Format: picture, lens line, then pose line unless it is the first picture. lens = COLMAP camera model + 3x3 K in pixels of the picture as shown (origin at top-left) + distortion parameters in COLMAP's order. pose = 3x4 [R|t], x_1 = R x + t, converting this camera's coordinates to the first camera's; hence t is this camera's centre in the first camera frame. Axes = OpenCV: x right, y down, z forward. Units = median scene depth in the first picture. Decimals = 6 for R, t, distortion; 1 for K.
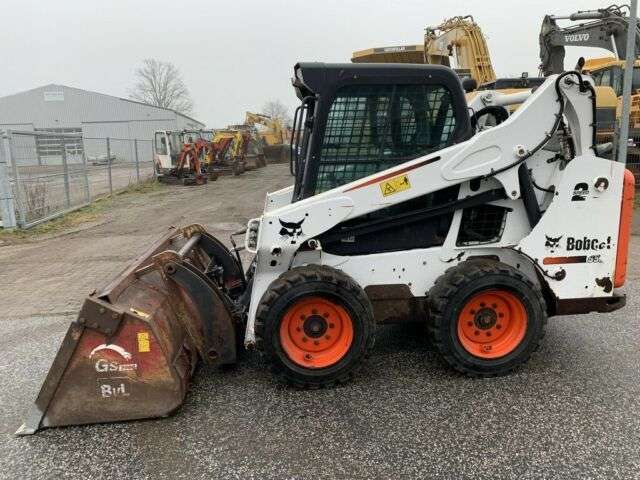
lens RADIAL K [[479.5, 0, 321.4], [0, 479.5, 237.6], [0, 0, 1]] dist [0.067653, -0.085572]
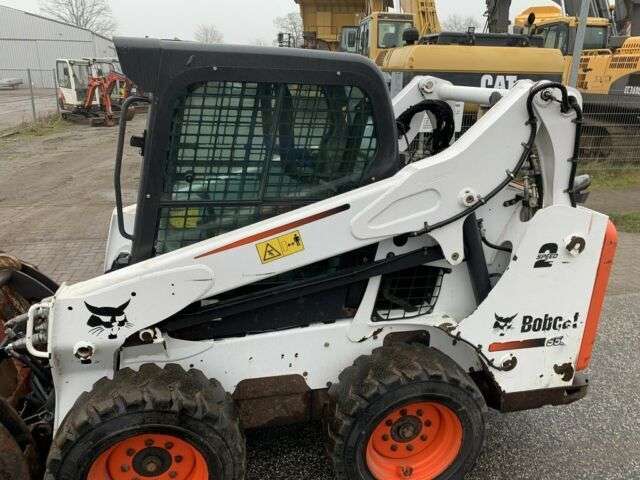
lens RADIAL K [[479.5, 0, 321.4], [0, 479.5, 237.6], [0, 0, 1]] dist [0.067653, -0.085572]
pose [[0.991800, 0.010776, 0.127341, 0.122222], [-0.026986, 0.991629, 0.126268, -0.194839], [-0.124915, -0.128669, 0.983789, 0.353264]]
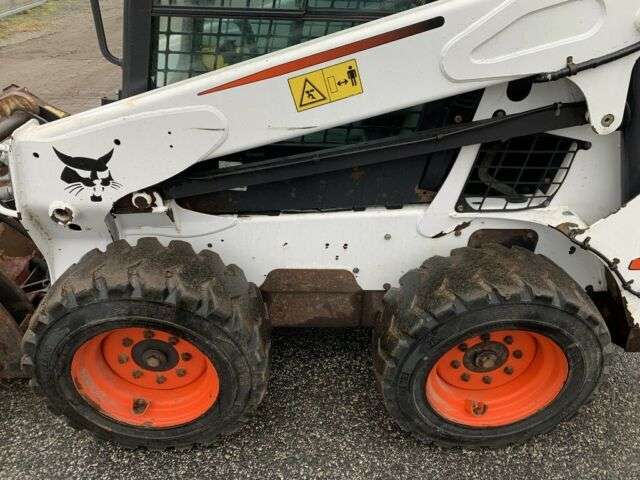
lens RADIAL K [[480.7, 0, 319.5], [0, 480.7, 228.2], [0, 0, 1]] dist [0.024824, -0.006005]
pose [[0.996379, 0.078740, -0.032091, 0.164895], [-0.062548, 0.934407, 0.350674, -0.133823], [0.057598, -0.347397, 0.935948, 0.546045]]
